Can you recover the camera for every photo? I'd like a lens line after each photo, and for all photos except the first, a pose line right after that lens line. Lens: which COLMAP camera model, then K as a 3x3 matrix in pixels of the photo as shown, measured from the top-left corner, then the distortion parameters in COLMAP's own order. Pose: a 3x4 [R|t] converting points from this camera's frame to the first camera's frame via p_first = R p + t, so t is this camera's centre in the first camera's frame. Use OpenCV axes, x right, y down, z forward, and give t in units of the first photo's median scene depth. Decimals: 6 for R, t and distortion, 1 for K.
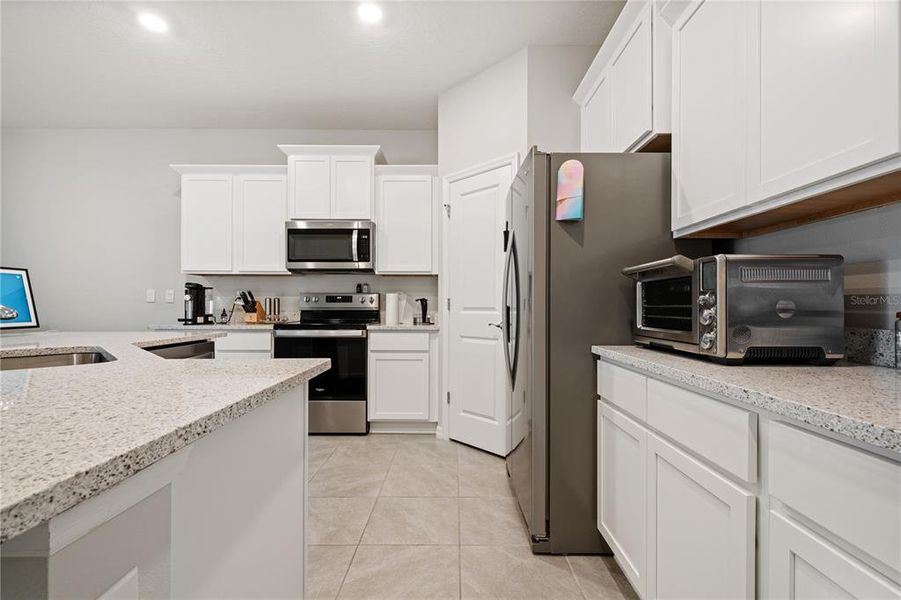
lens RADIAL K [[386.1, 0, 449.8], [0, 386.1, 302.4], [0, 0, 1]] dist [-0.000434, 0.000027]
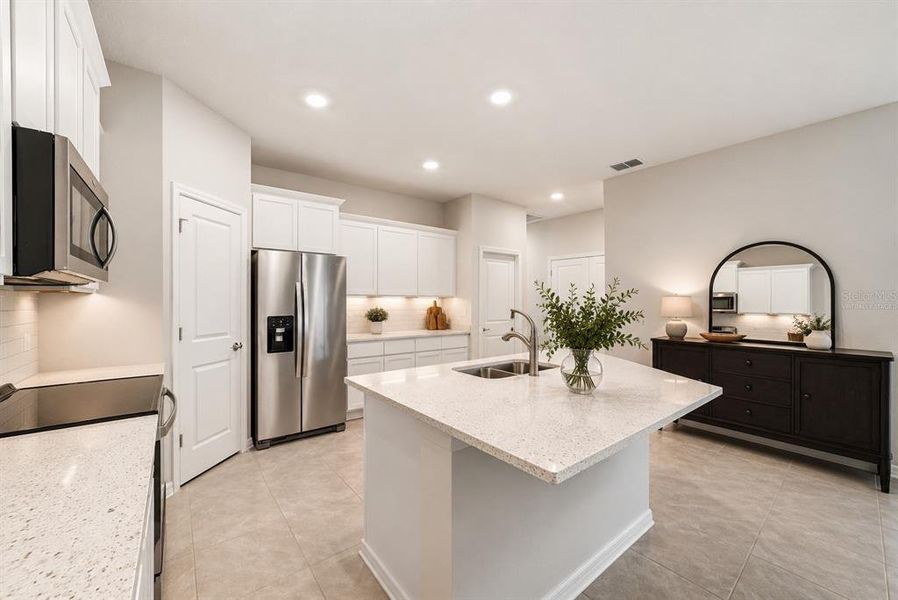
lens RADIAL K [[384.8, 0, 448.3], [0, 384.8, 302.4], [0, 0, 1]] dist [-0.000434, 0.000027]
pose [[-0.629207, -0.013282, 0.777124, -1.057617], [-0.009912, 0.999910, 0.009064, -0.082615], [-0.777174, -0.001999, -0.629282, 1.075604]]
